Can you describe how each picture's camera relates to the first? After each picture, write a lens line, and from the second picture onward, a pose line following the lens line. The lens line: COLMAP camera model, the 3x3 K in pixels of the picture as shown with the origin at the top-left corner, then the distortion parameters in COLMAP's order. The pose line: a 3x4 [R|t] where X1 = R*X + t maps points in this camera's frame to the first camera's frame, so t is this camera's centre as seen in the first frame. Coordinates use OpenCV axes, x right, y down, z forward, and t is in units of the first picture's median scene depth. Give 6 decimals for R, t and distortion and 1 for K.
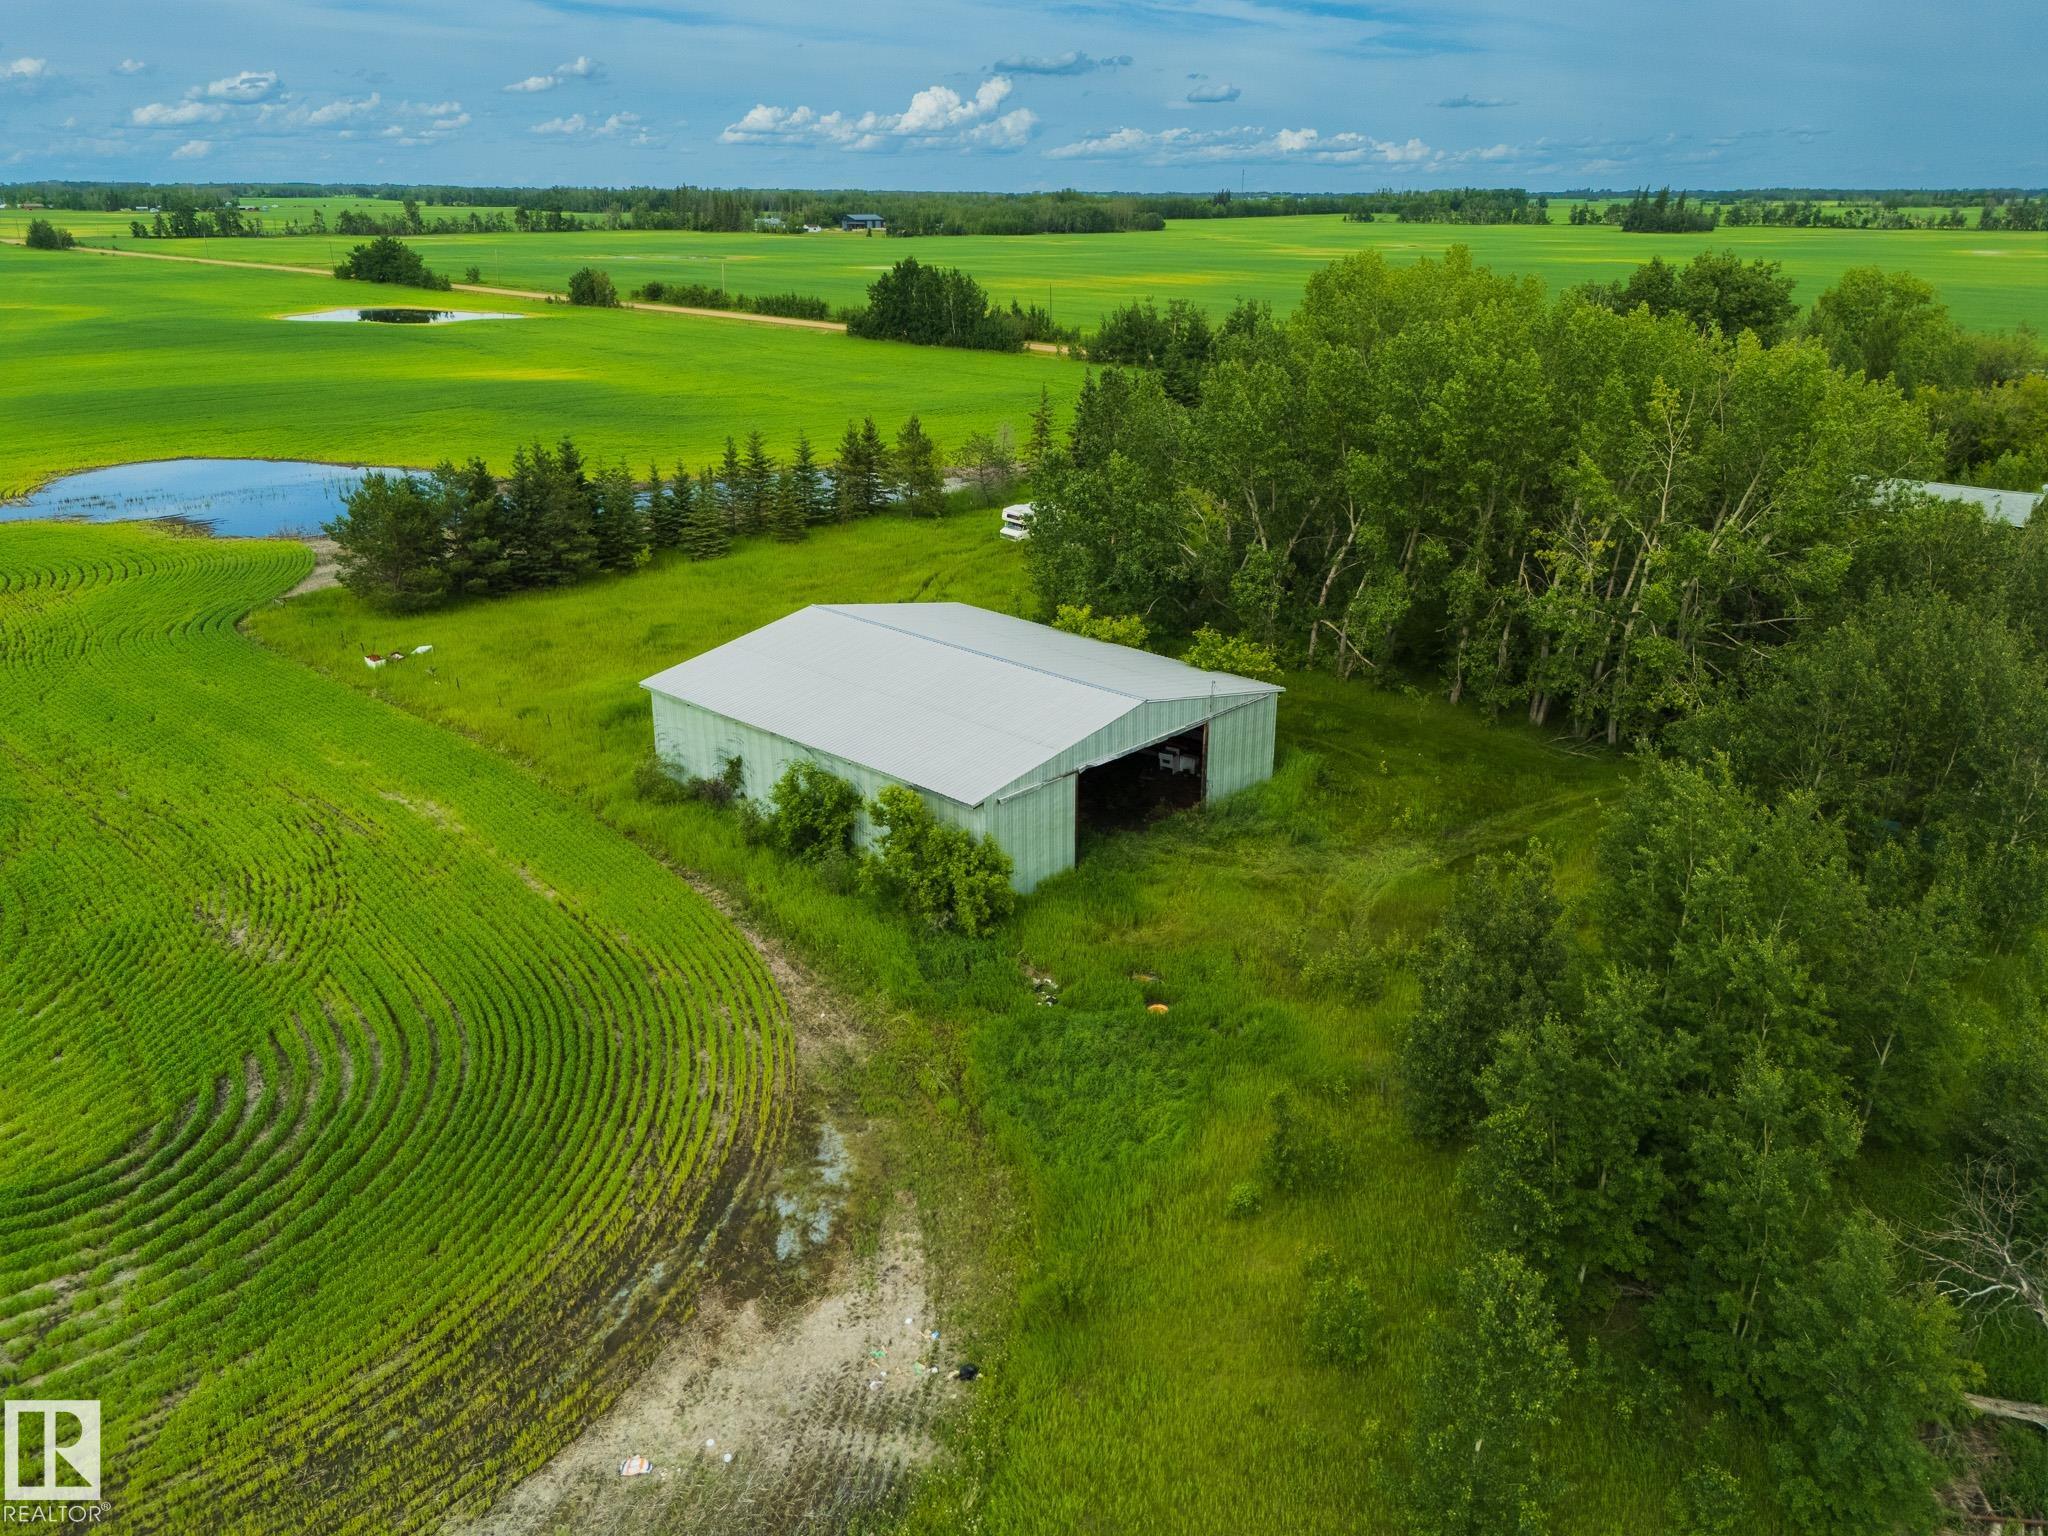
lens RADIAL K [[1507.7, 0, 1024.0], [0, 1507.7, 768.0], [0, 0, 1]] dist [0.073117, -0.069133]
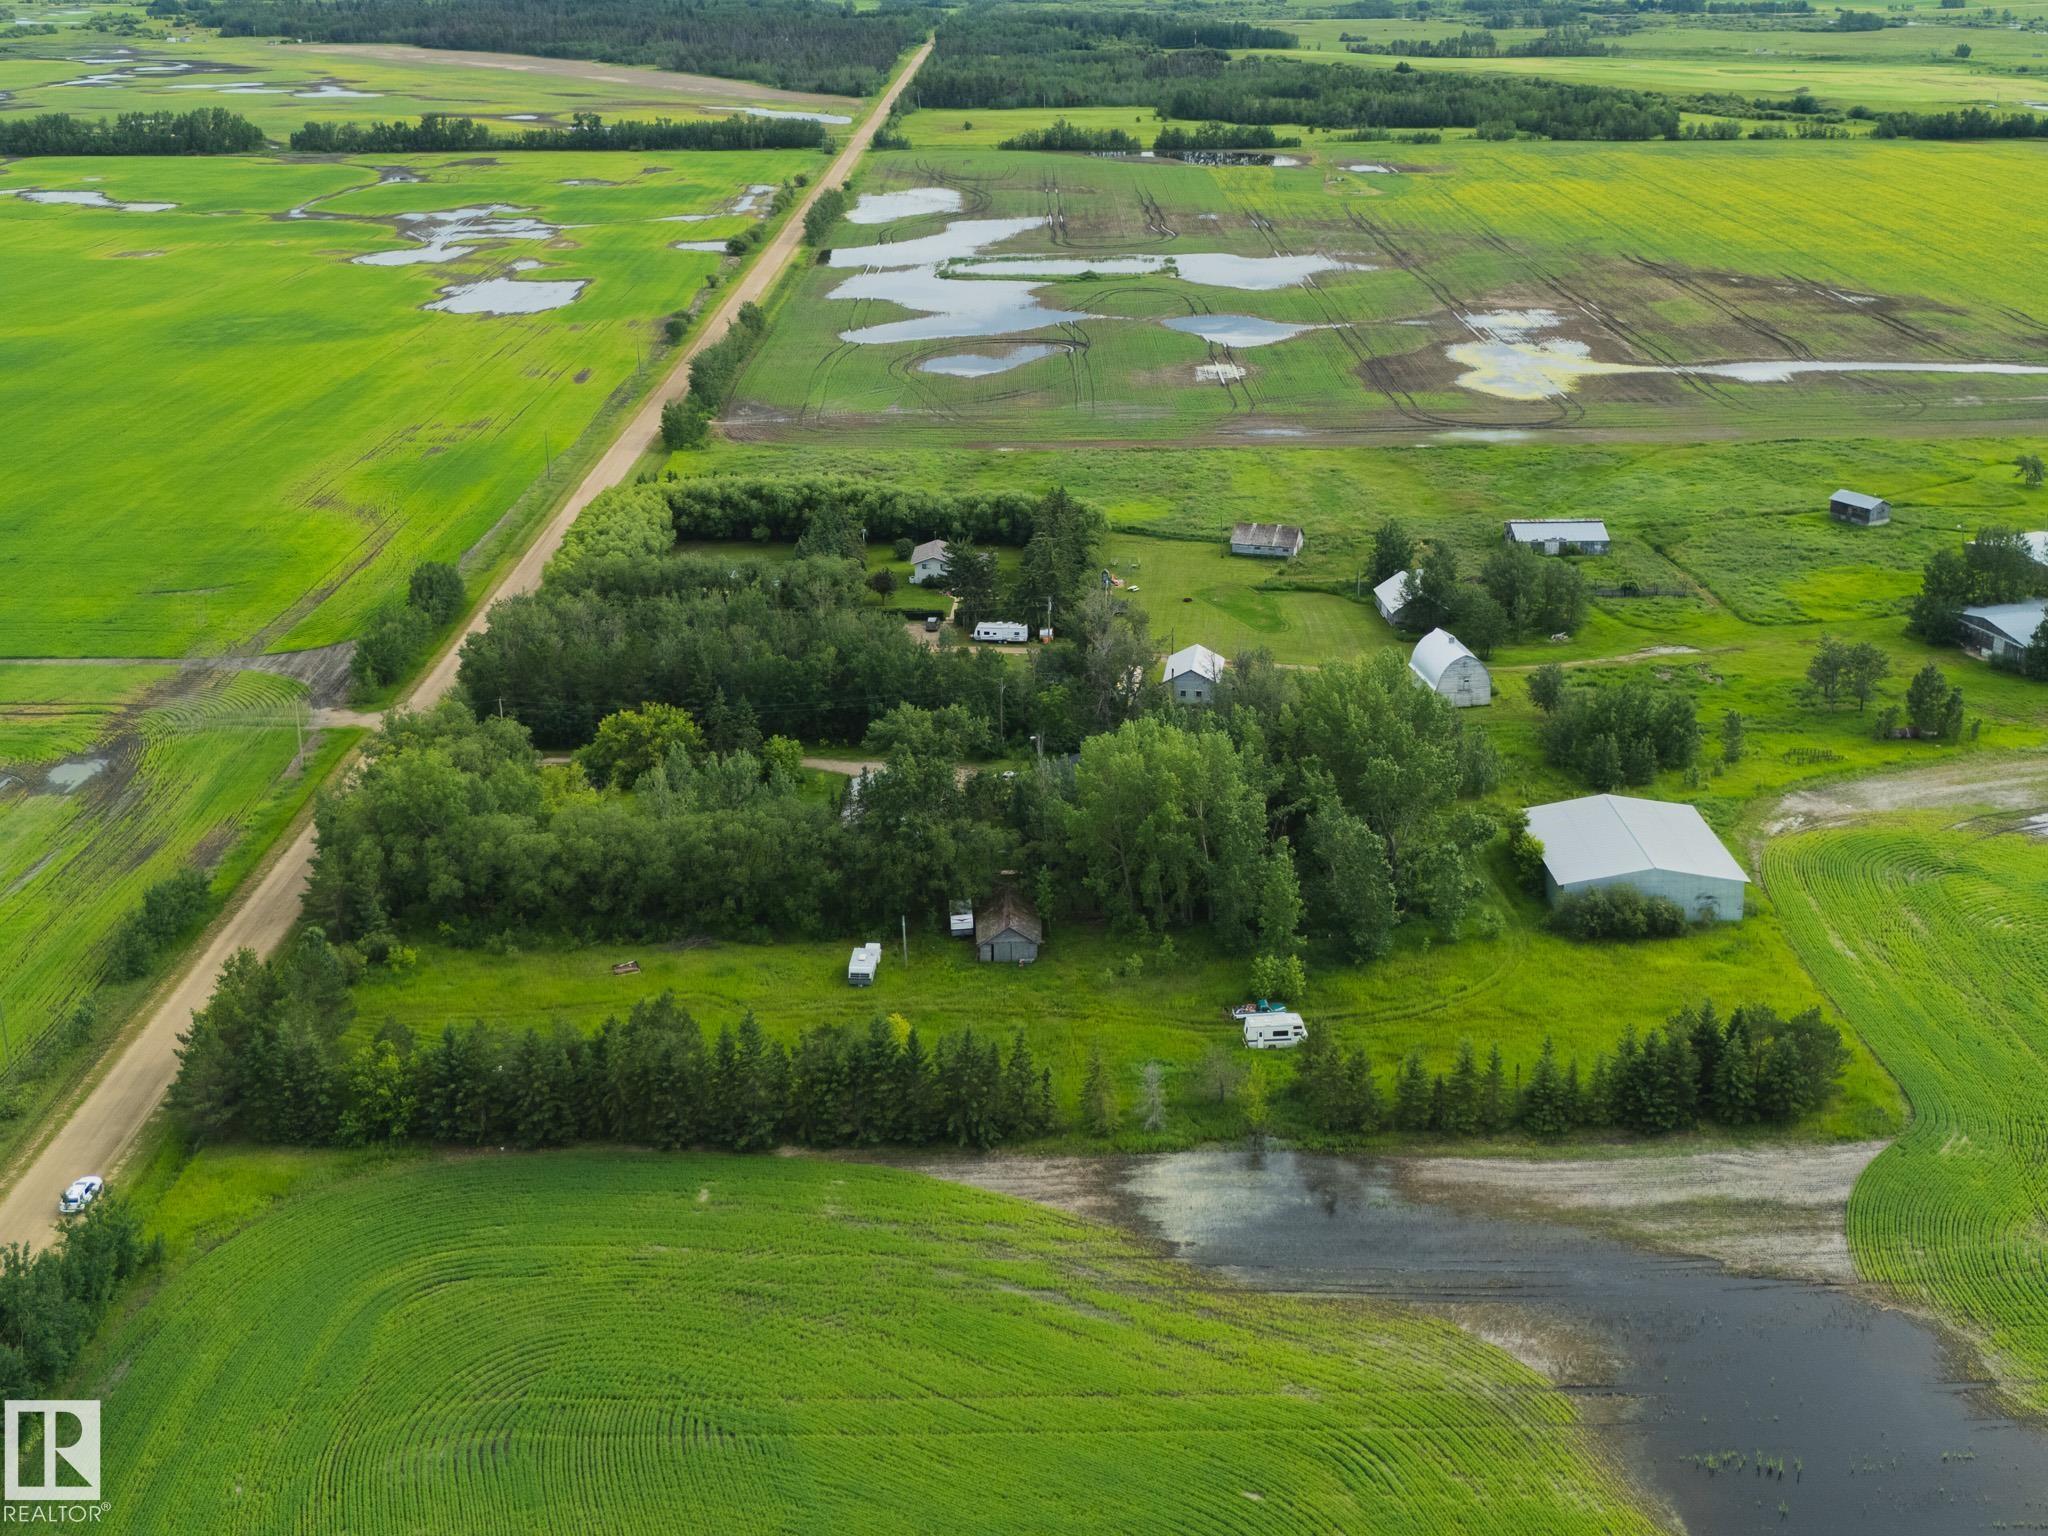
lens RADIAL K [[2254.2, 0, 1103.5], [0, 2254.2, 607.7], [0, 0, 1]] dist [0.164105, -0.374225]
pose [[-0.708027, -0.208264, 0.674777, -2.782845], [0.252290, 0.817867, 0.517150, -3.753189], [-0.659581, 0.536395, -0.526529, 4.979151]]
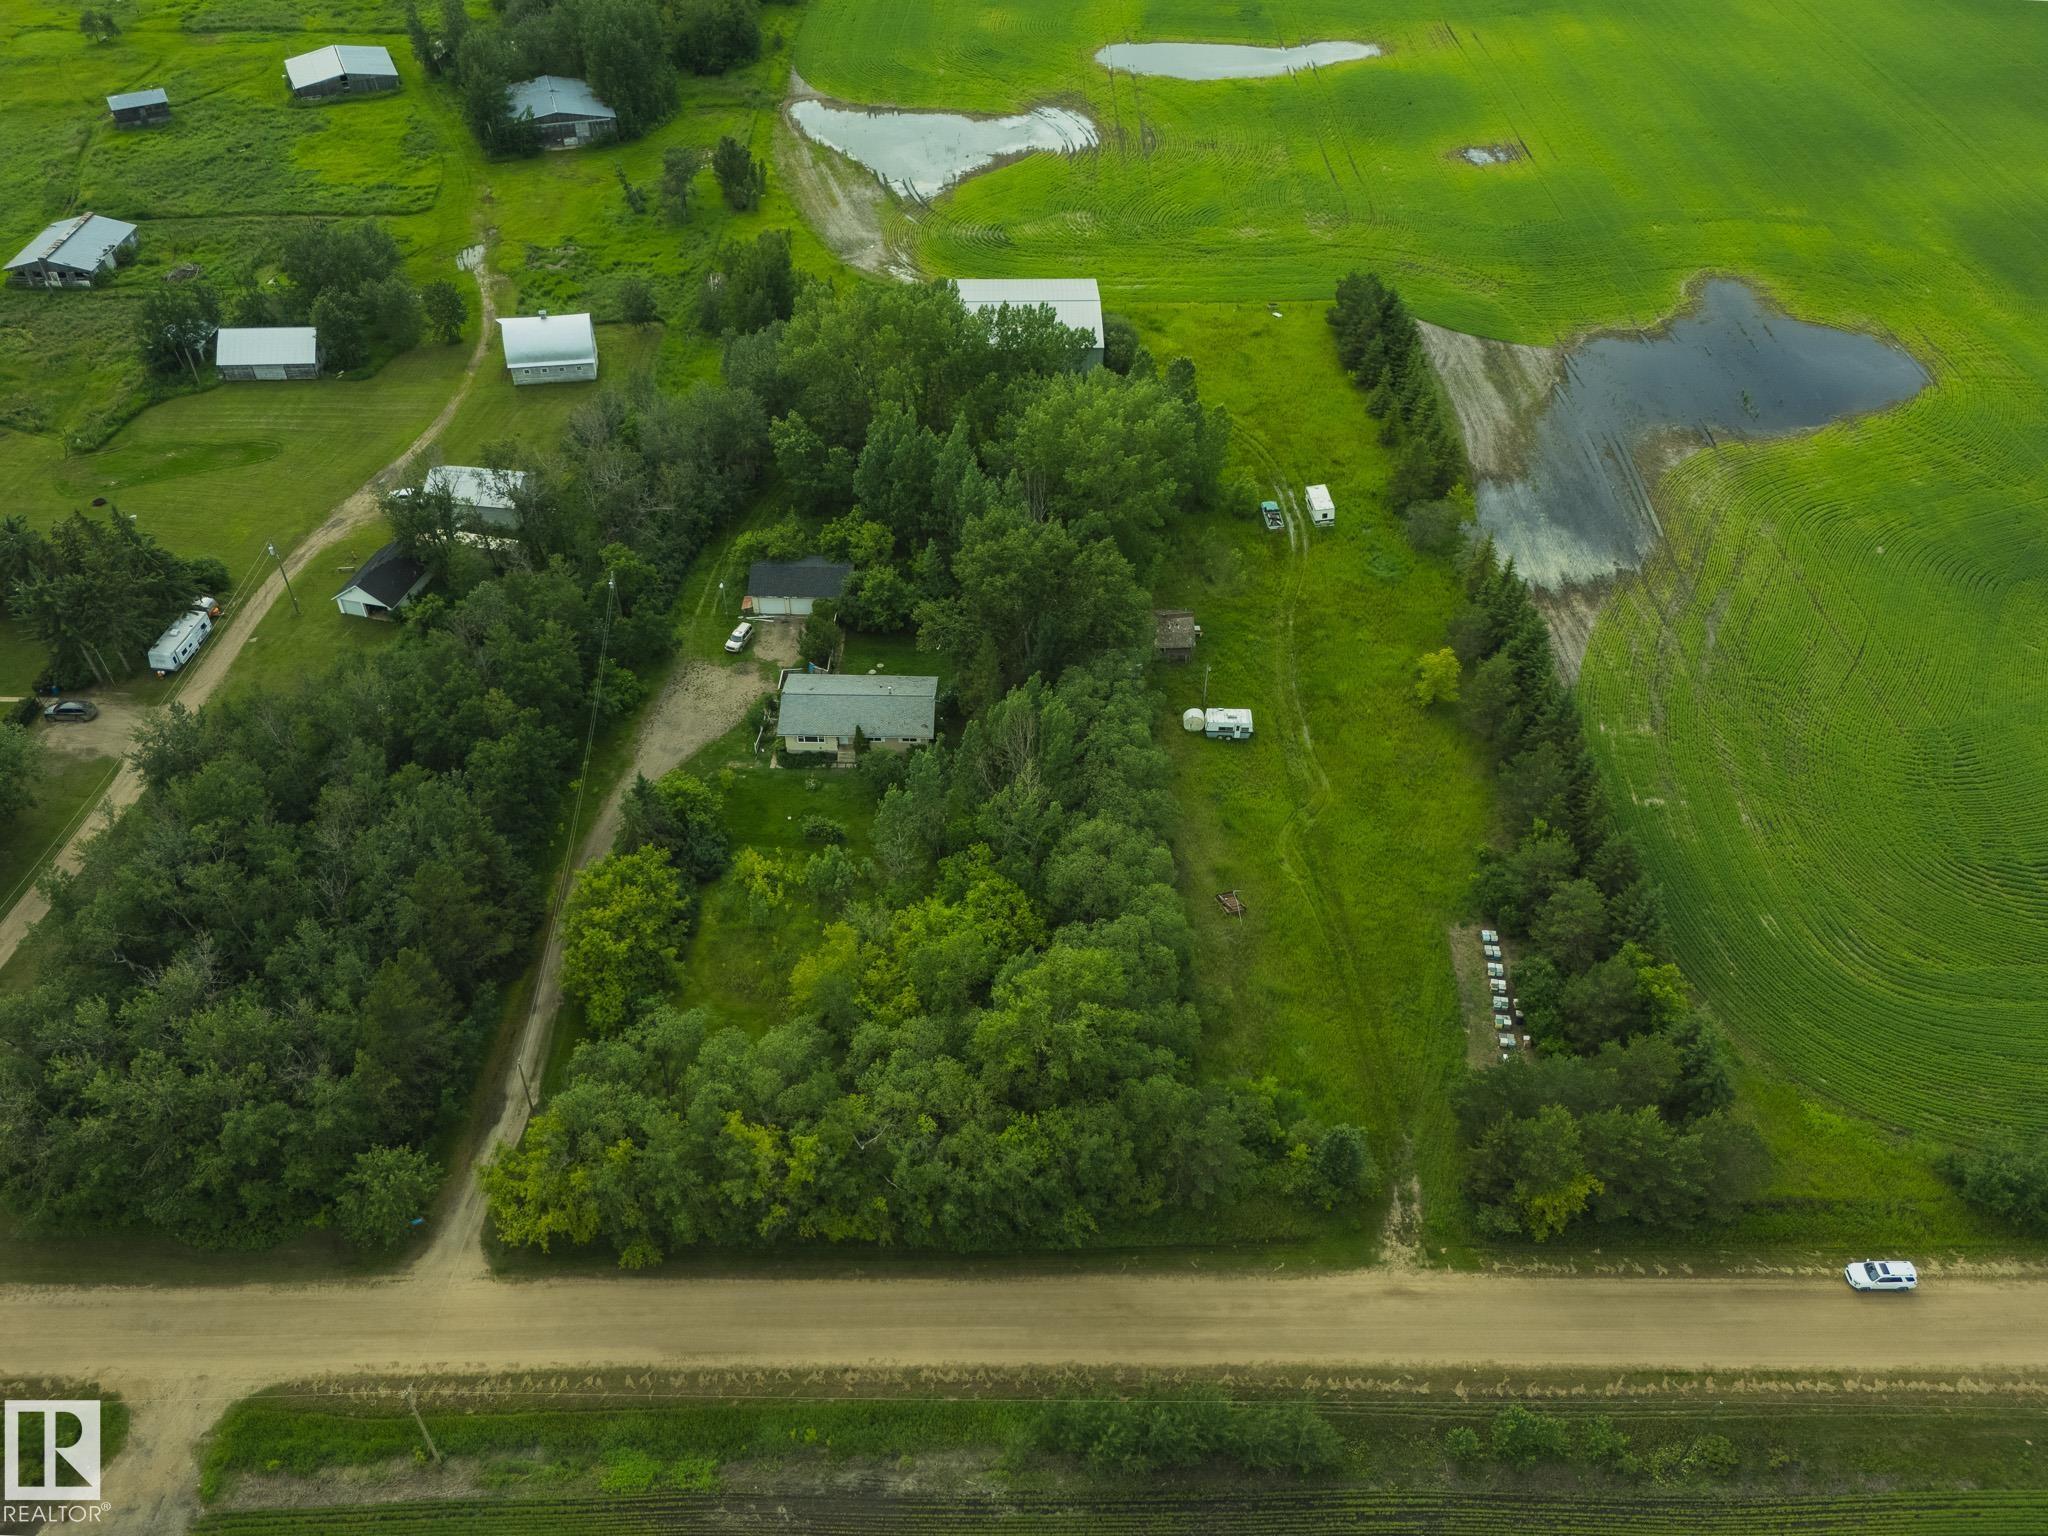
lens RADIAL K [[1566.4, 0, 1024.0], [0, 1566.4, 768.0], [0, 0, 1]] dist [0.064633, -0.060792]
pose [[-0.718934, 0.460119, -0.520985, 3.104892], [-0.258438, 0.518849, 0.814865, -3.300528], [0.645247, 0.720476, -0.254106, 3.755065]]
